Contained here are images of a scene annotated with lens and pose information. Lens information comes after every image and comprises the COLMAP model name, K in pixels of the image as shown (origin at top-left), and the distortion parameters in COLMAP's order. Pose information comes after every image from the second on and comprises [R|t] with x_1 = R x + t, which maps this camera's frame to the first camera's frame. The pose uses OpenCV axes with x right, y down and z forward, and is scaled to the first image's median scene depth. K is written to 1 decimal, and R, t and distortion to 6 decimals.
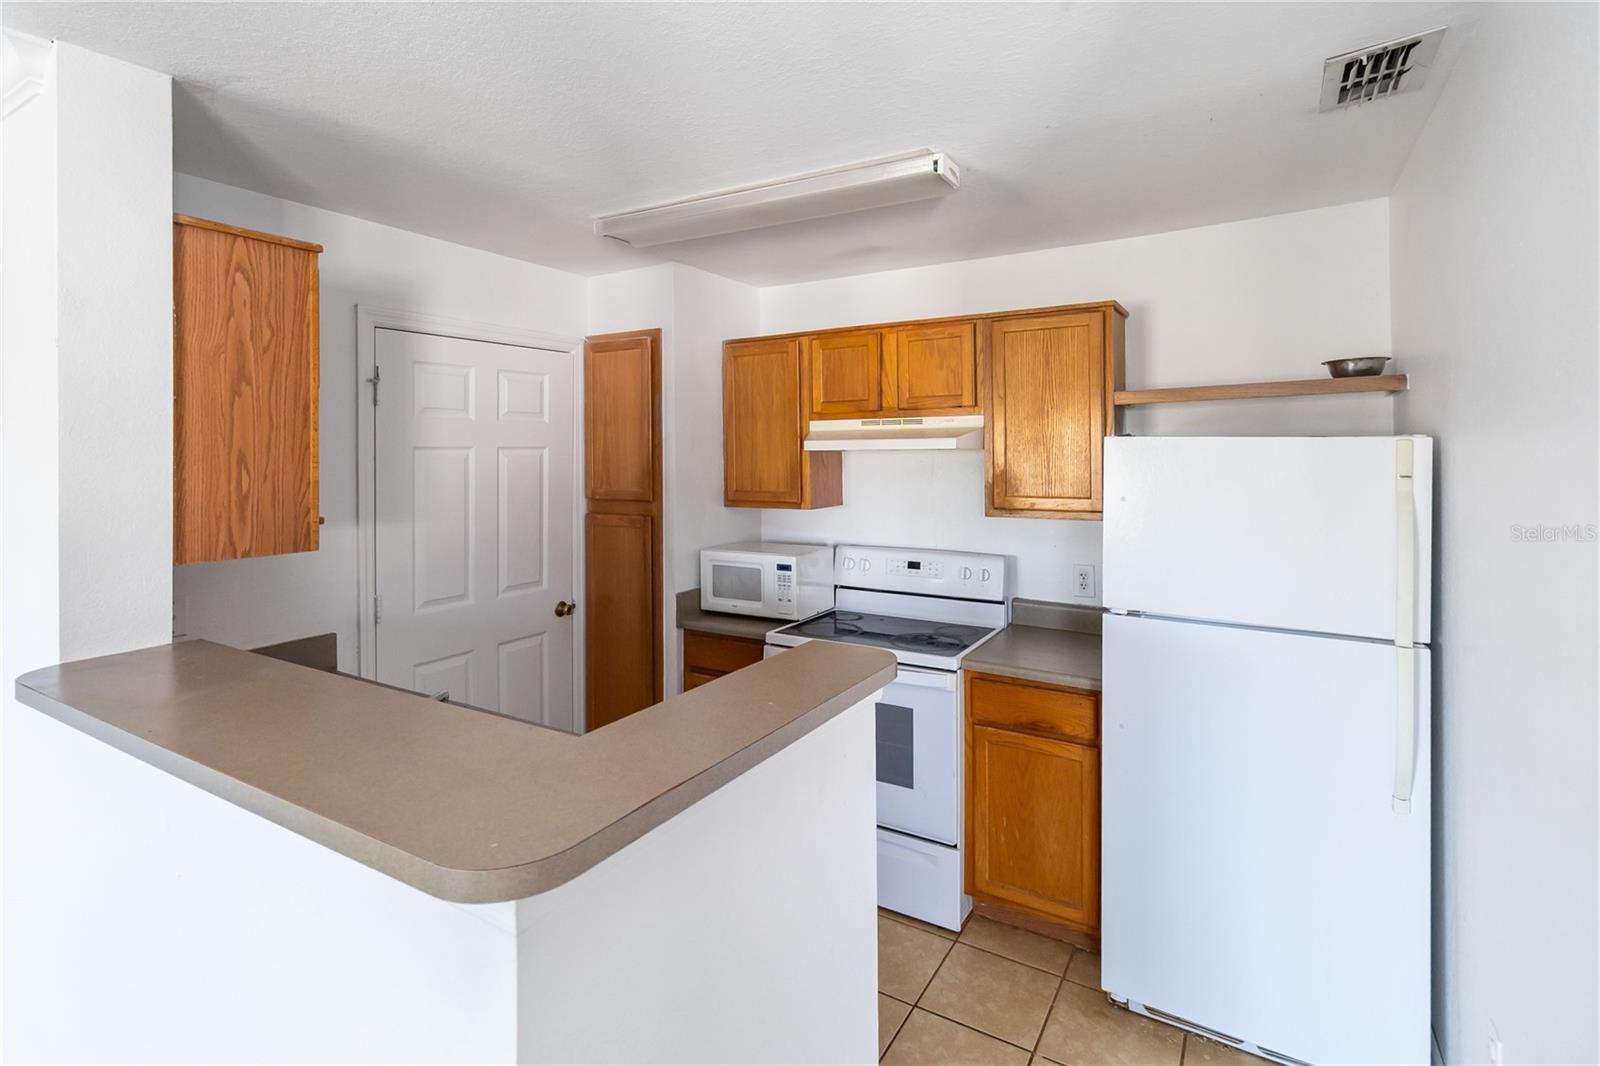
lens RADIAL K [[761.5, 0, 803.0], [0, 761.5, 437.2], [0, 0, 1]] dist [0.001014, -0.000050]
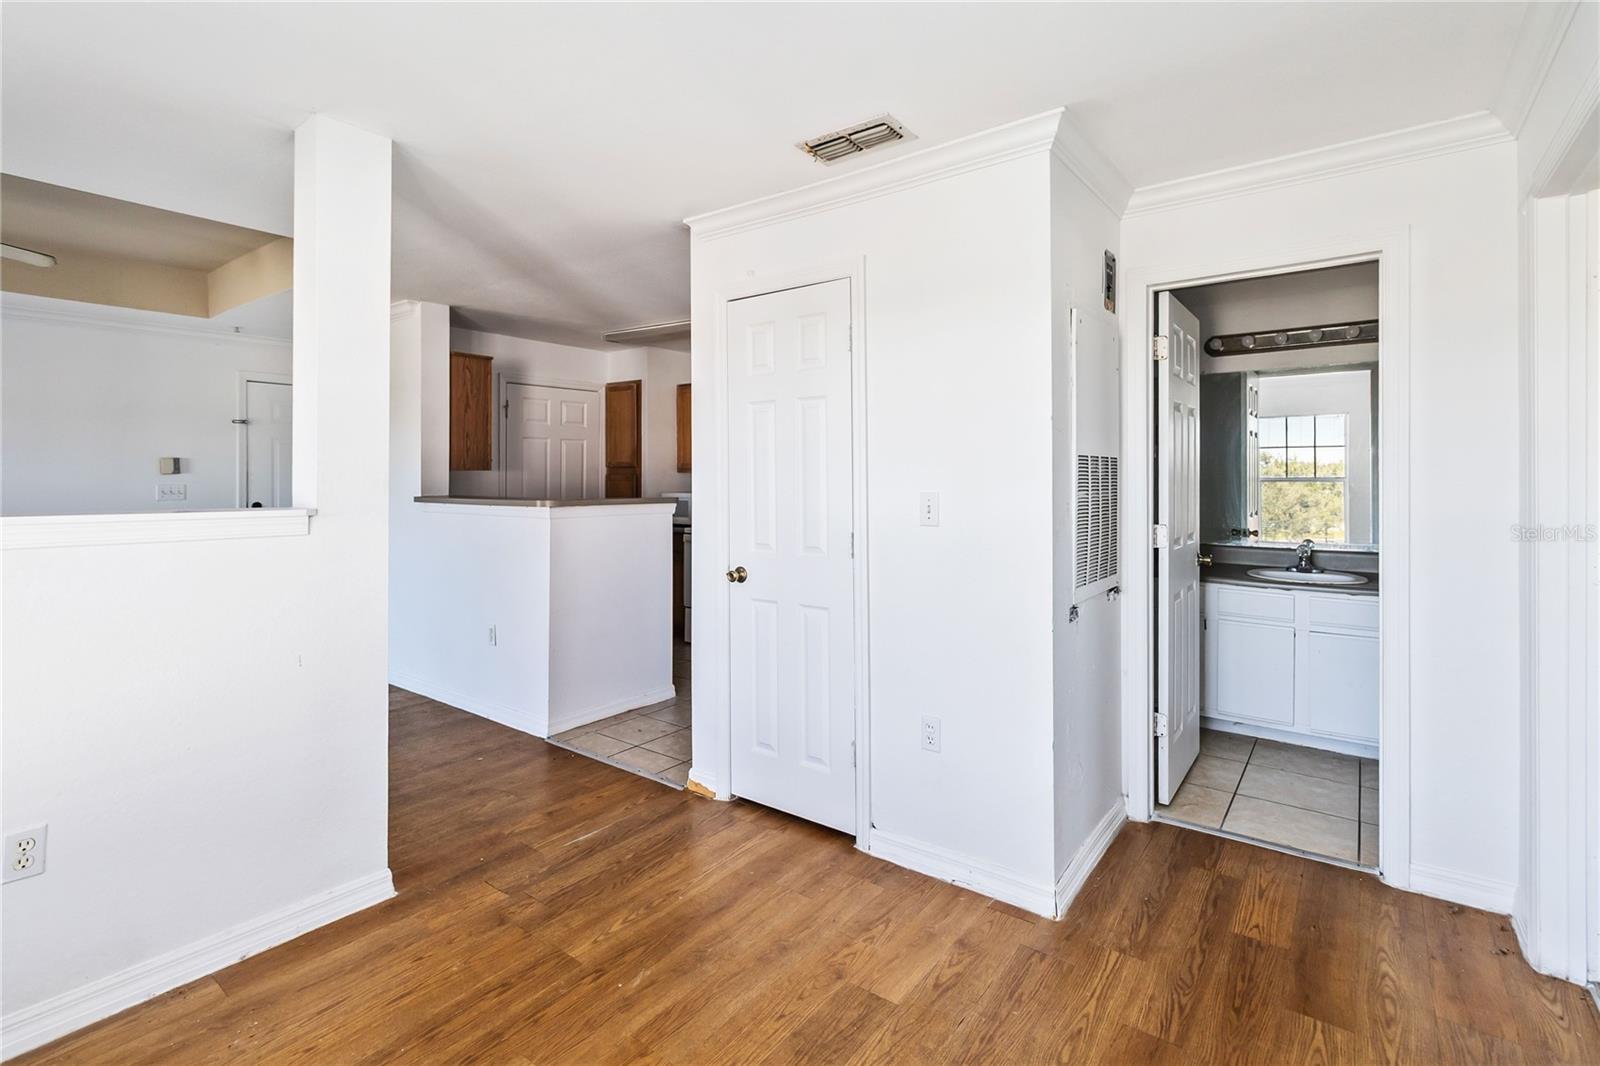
lens RADIAL K [[759.0, 0, 797.3], [0, 759.0, 474.9], [0, 0, 1]] dist [-0.001202, -0.000881]
pose [[0.994234, 0.006861, -0.107010, 0.451605], [-0.004888, 0.999813, 0.018692, 0.068719], [0.107119, -0.018061, 0.994082, -0.966363]]
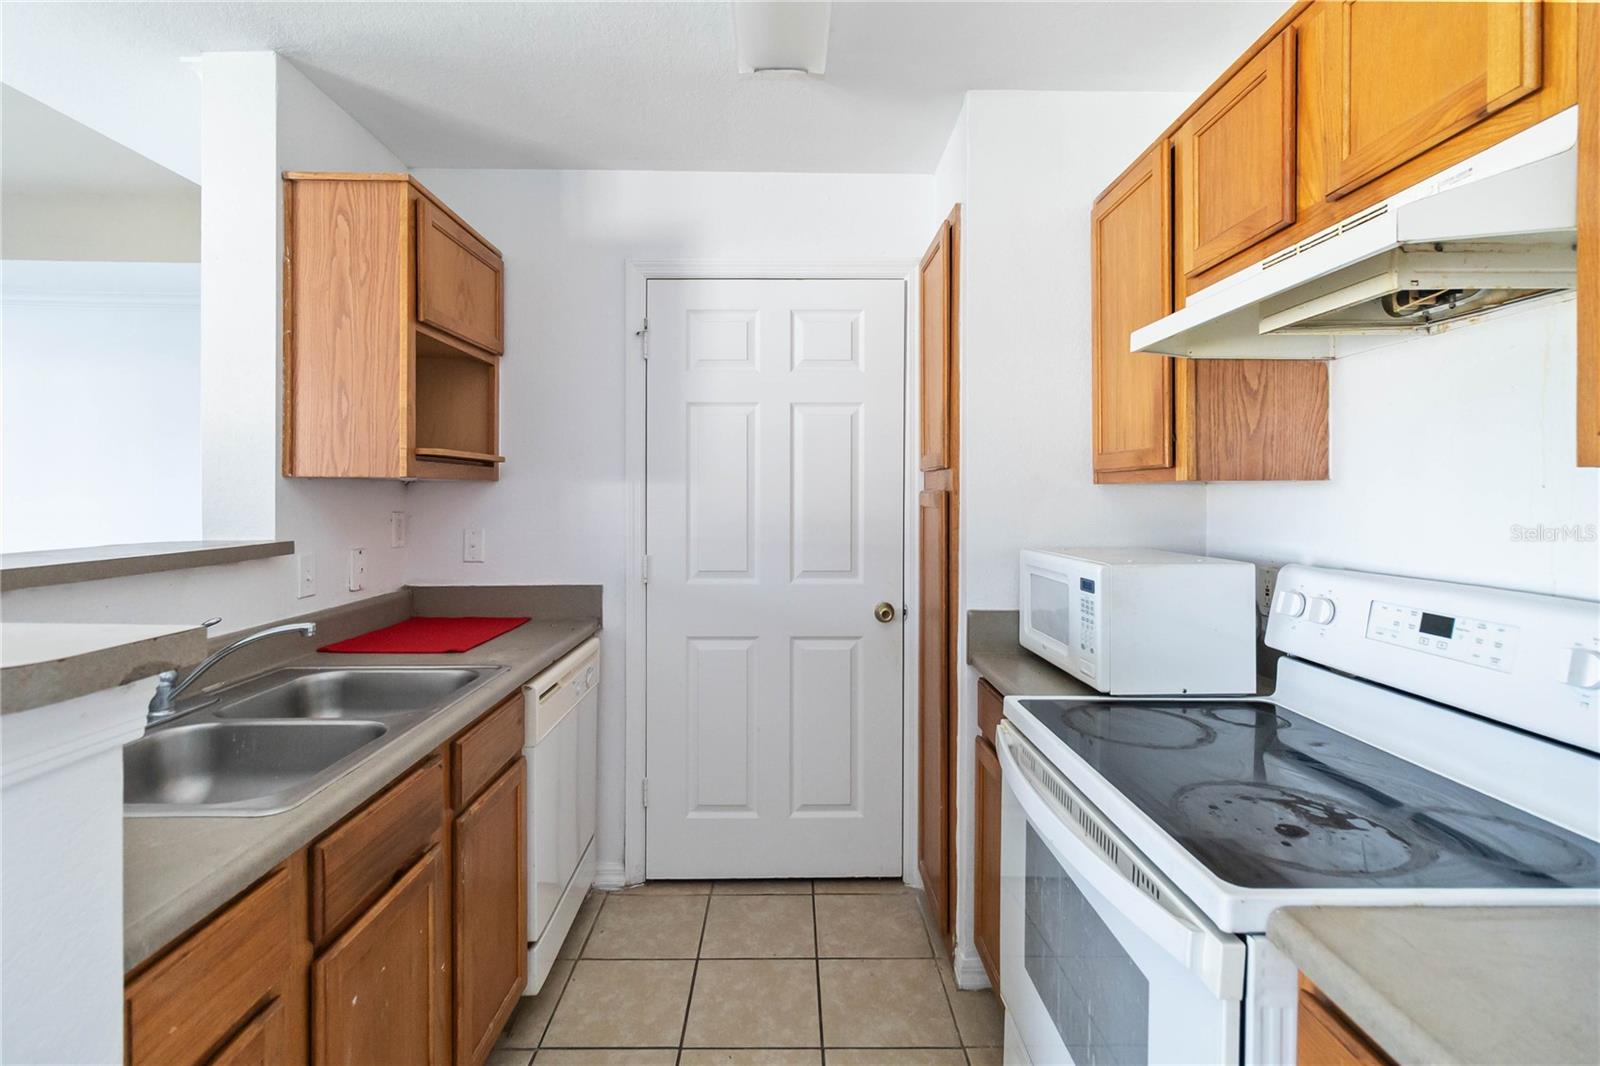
lens RADIAL K [[741.1, 0, 800.9], [0, 741.1, 489.5], [0, 0, 1]] dist [0.001935, -0.000607]
pose [[0.534194, 0.003575, -0.845354, 0.296607], [0.009355, 0.999905, 0.010140, 0.100134], [0.845310, -0.013325, 0.534109, 0.572345]]
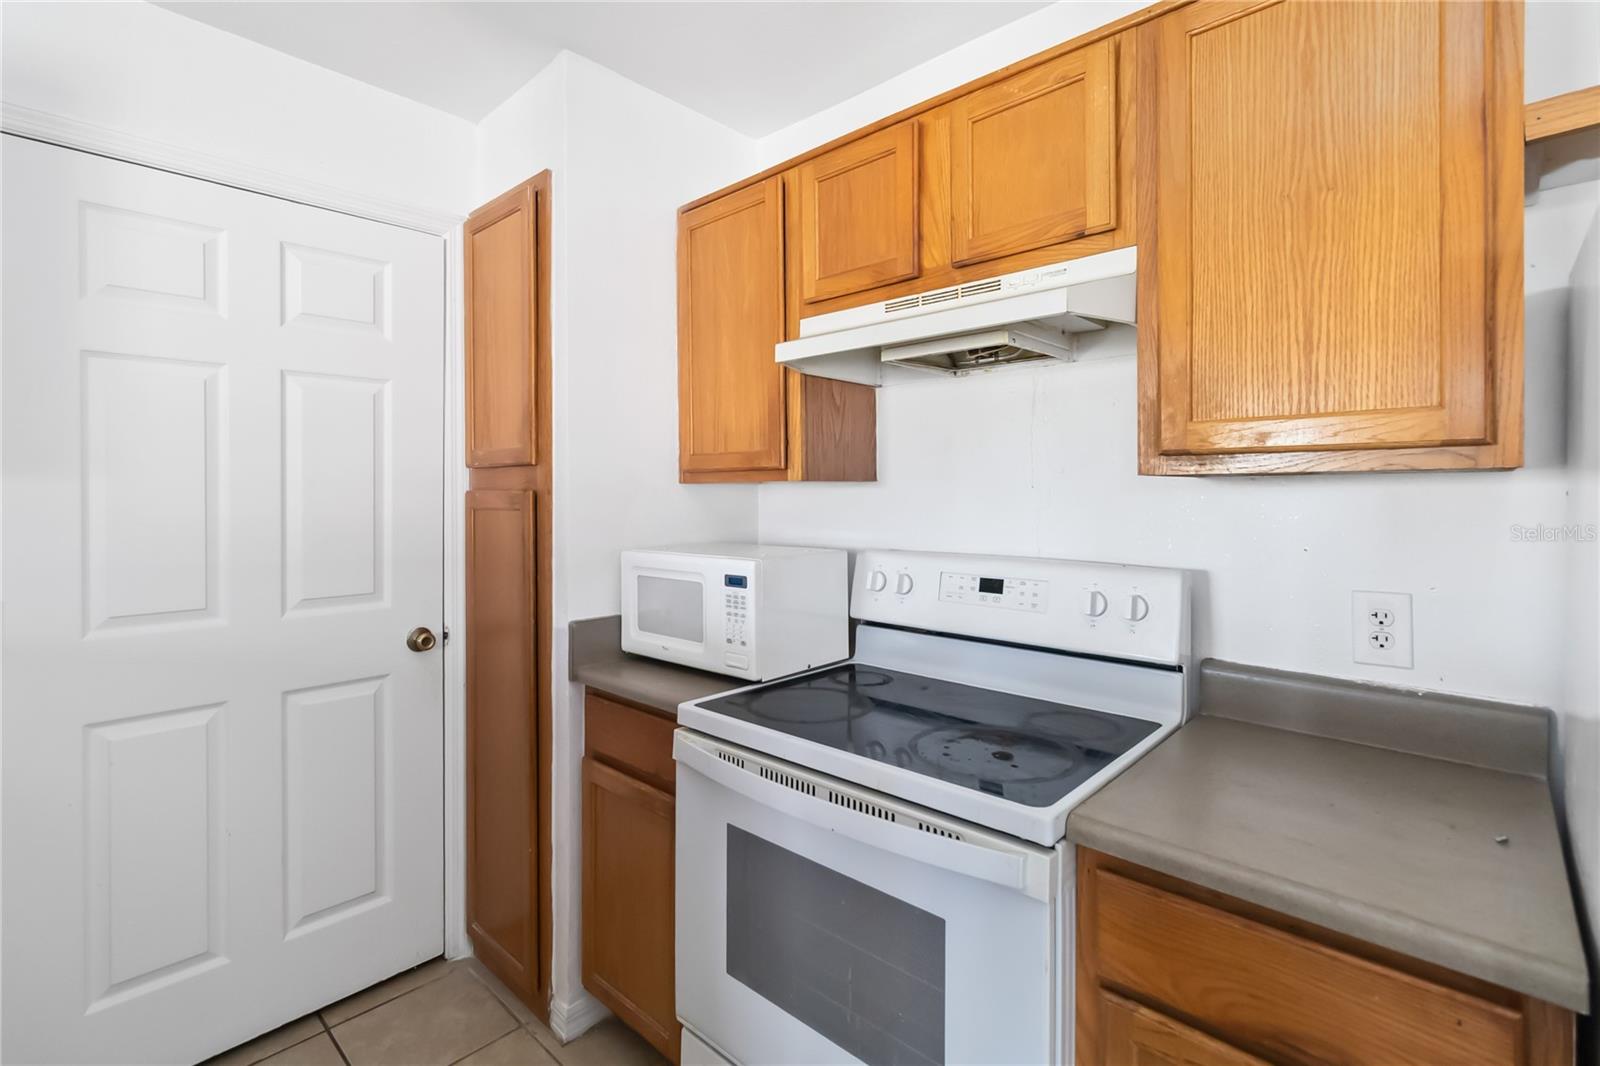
lens RADIAL K [[741.1, 0, 800.9], [0, 741.1, 489.5], [0, 0, 1]] dist [0.001935, -0.000607]
pose [[0.979334, 0.003714, -0.202217, 0.125658], [-0.000522, 0.999874, 0.015837, 0.099052], [0.202250, -0.015404, 0.979213, 0.503105]]
